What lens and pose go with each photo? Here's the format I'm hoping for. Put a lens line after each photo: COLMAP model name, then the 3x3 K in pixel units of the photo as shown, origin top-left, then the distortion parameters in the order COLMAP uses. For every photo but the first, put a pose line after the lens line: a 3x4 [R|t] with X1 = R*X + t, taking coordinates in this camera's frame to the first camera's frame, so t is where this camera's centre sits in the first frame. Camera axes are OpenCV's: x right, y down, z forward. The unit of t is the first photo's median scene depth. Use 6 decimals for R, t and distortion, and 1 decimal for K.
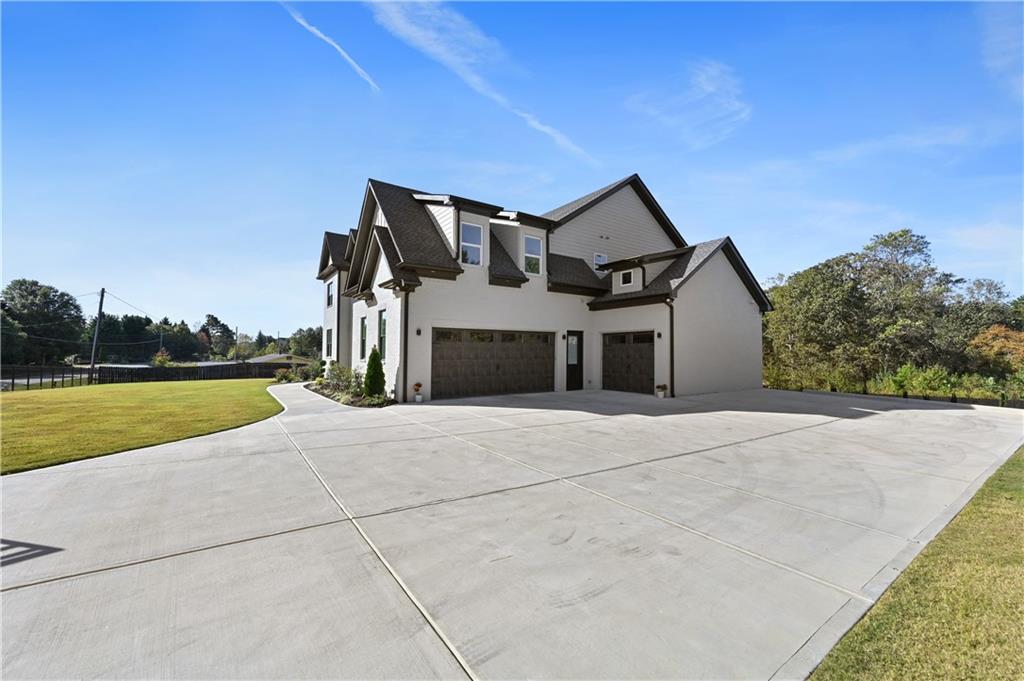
lens RADIAL K [[407.9, 0, 511.3], [0, 407.9, 331.6], [0, 0, 1]] dist [0.000516, 0.000205]
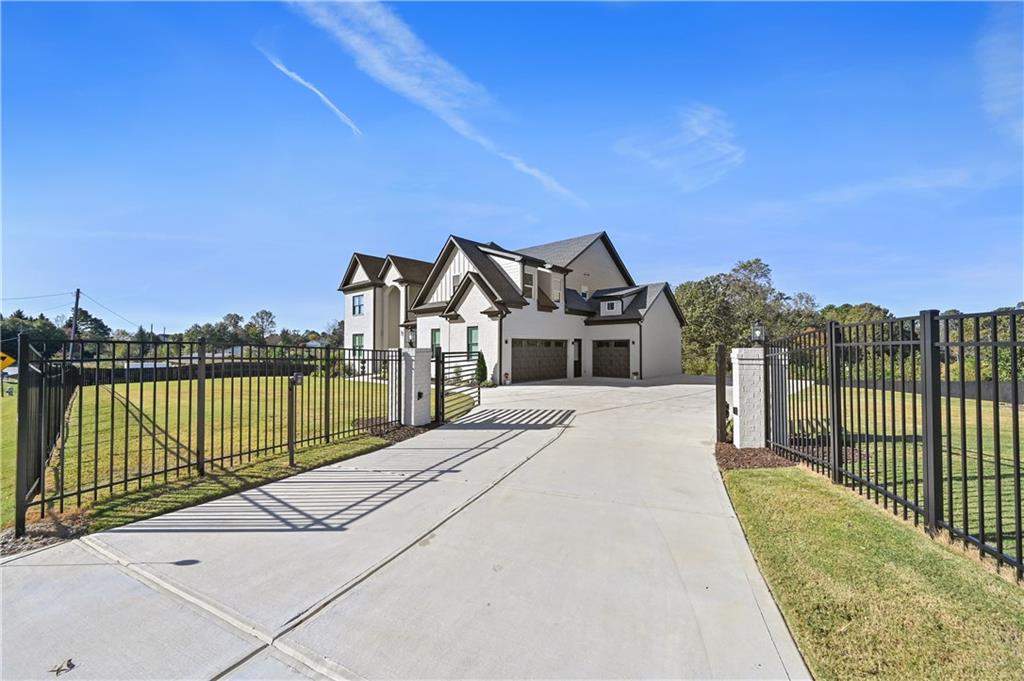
lens RADIAL K [[408.2, 0, 512.0], [0, 408.2, 340.5], [0, 0, 1]] dist [-0.000280, -0.000011]
pose [[0.973105, 0.000514, 0.230361, -0.451397], [-0.007509, 0.999537, 0.029491, -0.040541], [-0.230239, -0.030428, 0.972658, -0.456980]]
